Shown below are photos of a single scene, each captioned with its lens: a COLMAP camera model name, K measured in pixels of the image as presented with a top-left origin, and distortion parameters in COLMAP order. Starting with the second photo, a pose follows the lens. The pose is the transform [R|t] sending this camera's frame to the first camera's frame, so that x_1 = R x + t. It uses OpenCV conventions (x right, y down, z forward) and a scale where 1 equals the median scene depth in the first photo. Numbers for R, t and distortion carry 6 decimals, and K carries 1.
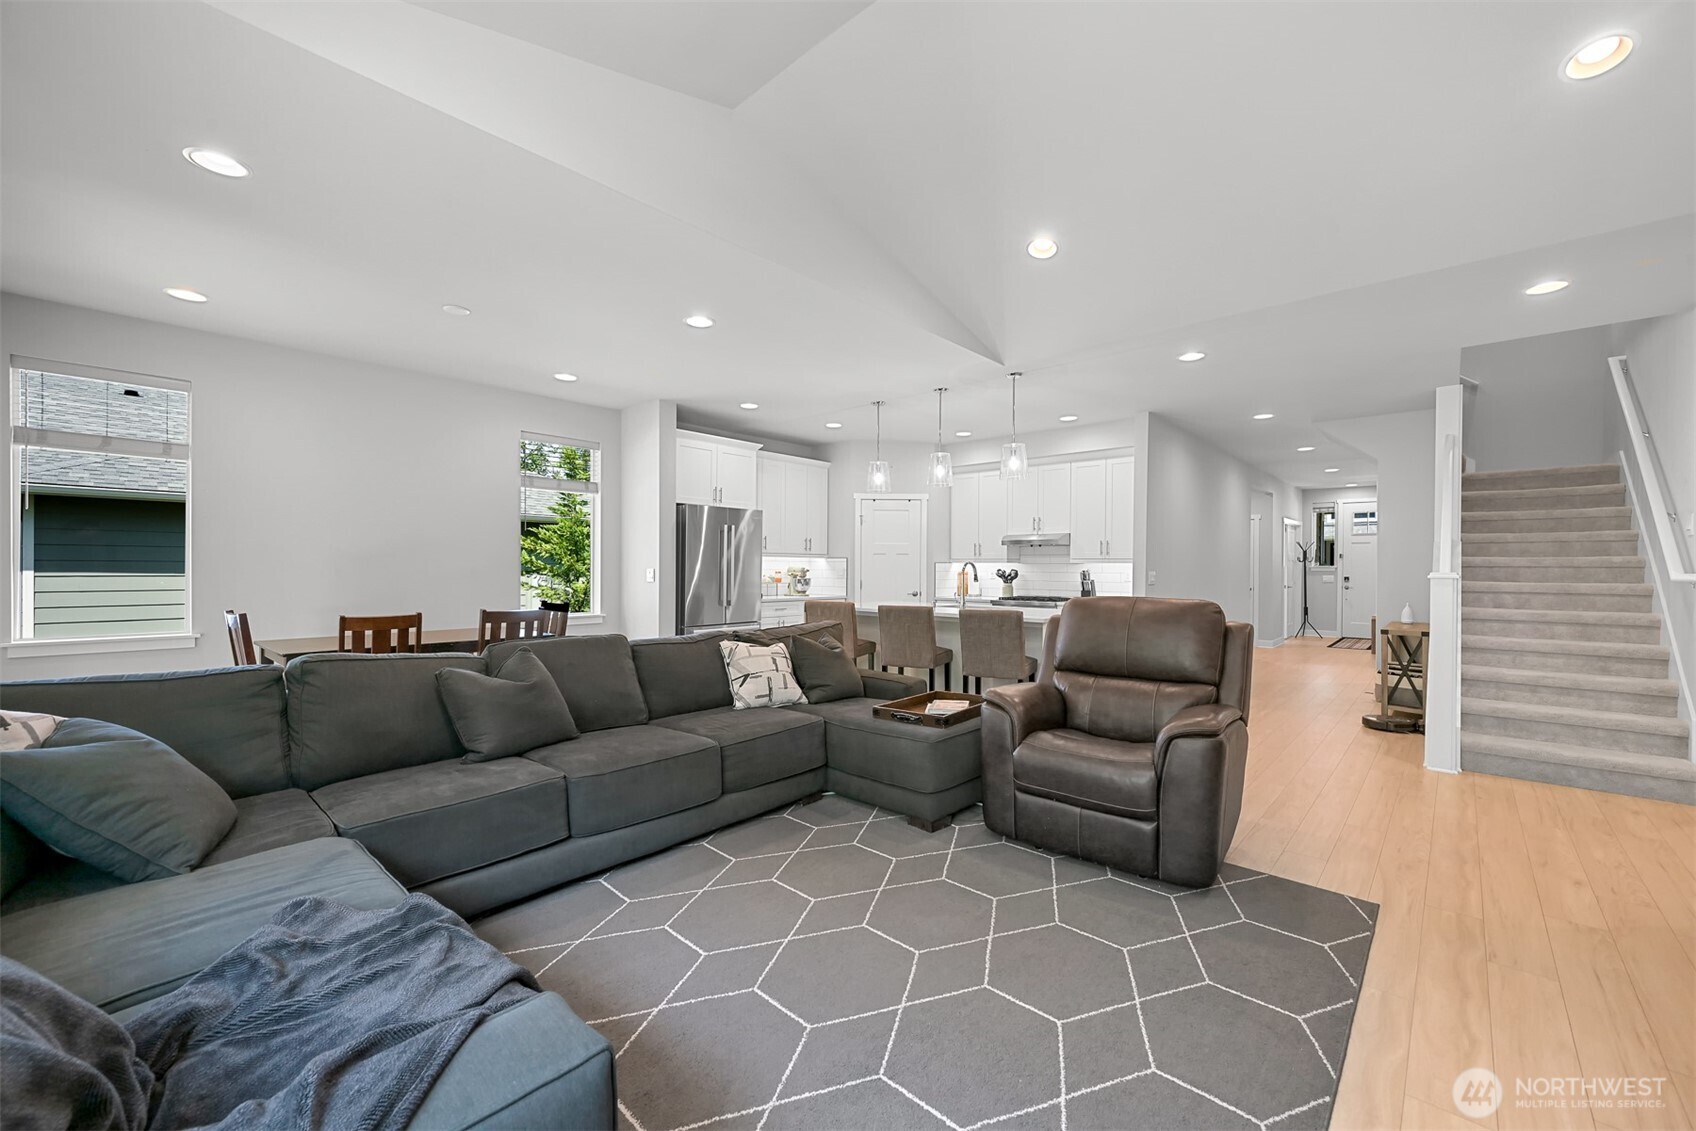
lens RADIAL K [[679.2, 0, 856.1], [0, 679.2, 572.3], [0, 0, 1]] dist [-0.002379, -0.000318]
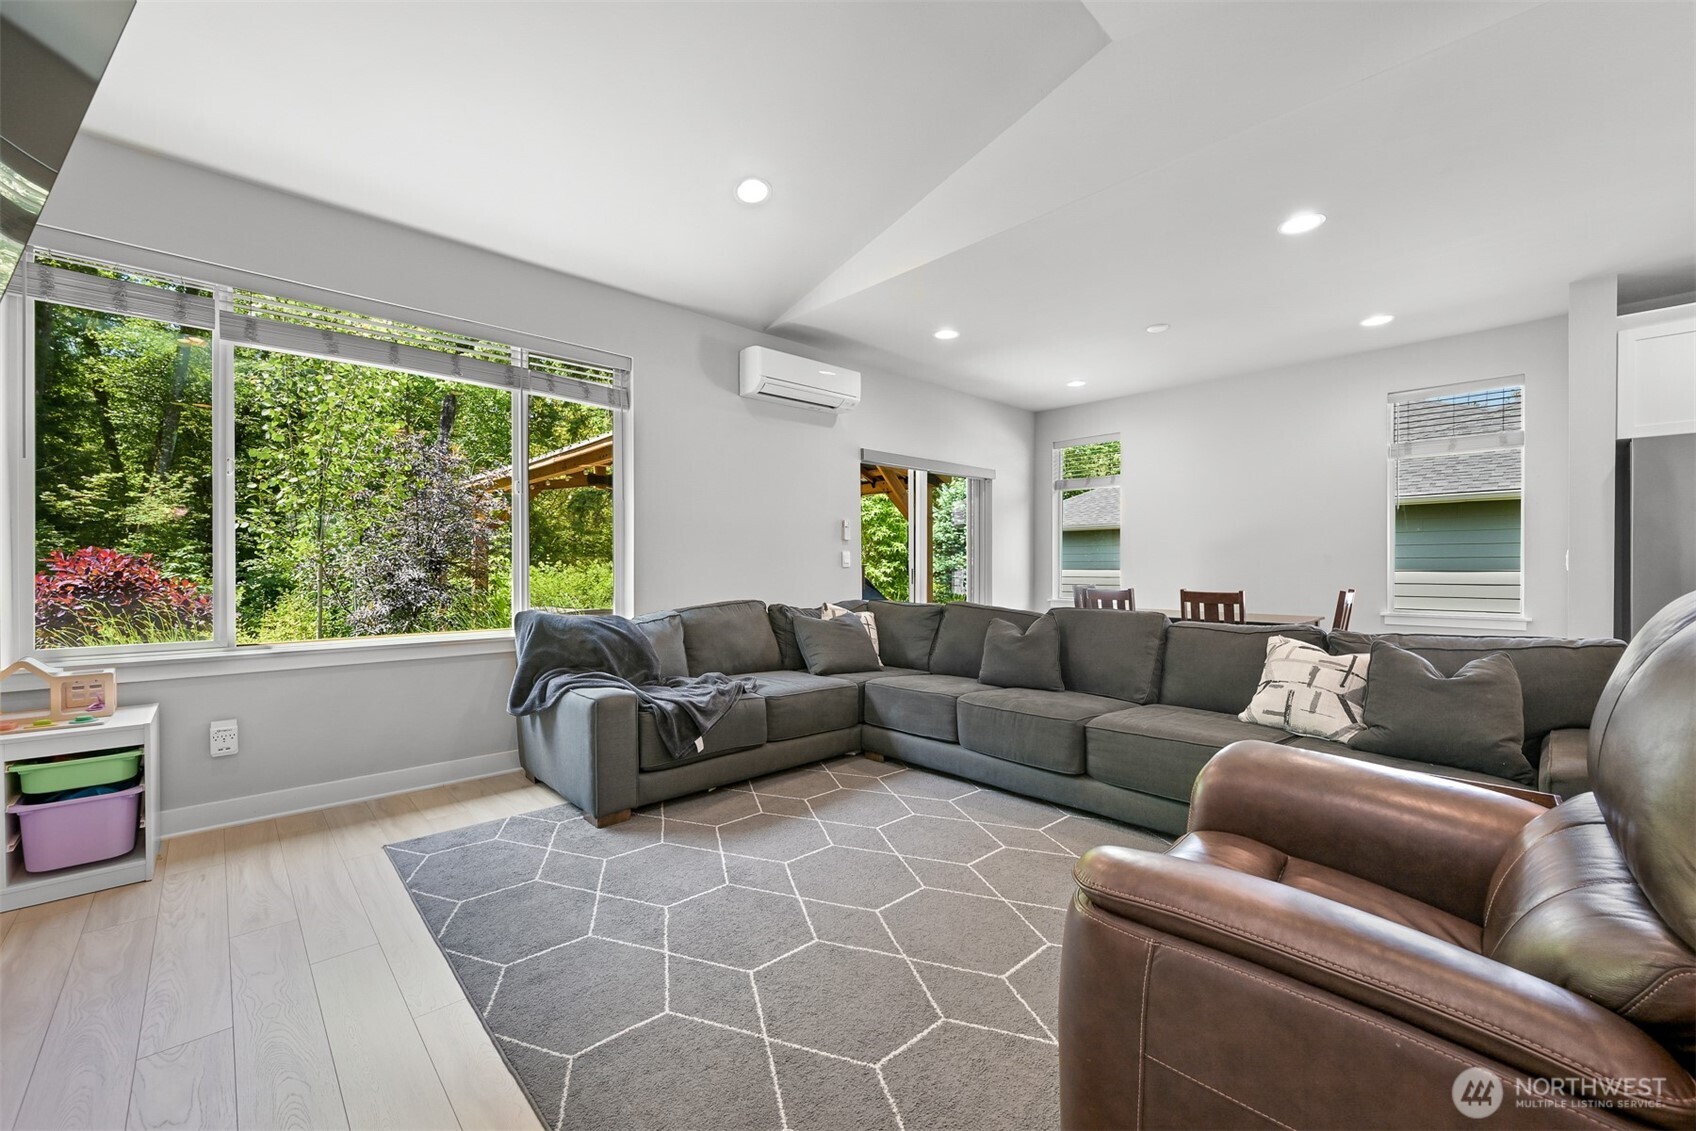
lens RADIAL K [[679.2, 0, 856.7], [0, 679.2, 562.6], [0, 0, 1]] dist [-0.002379, -0.000318]
pose [[-0.078950, -0.000840, -0.996878, 0.540265], [-0.001948, 0.999998, -0.000689, 0.016594], [0.996877, 0.001887, -0.078952, 0.510985]]
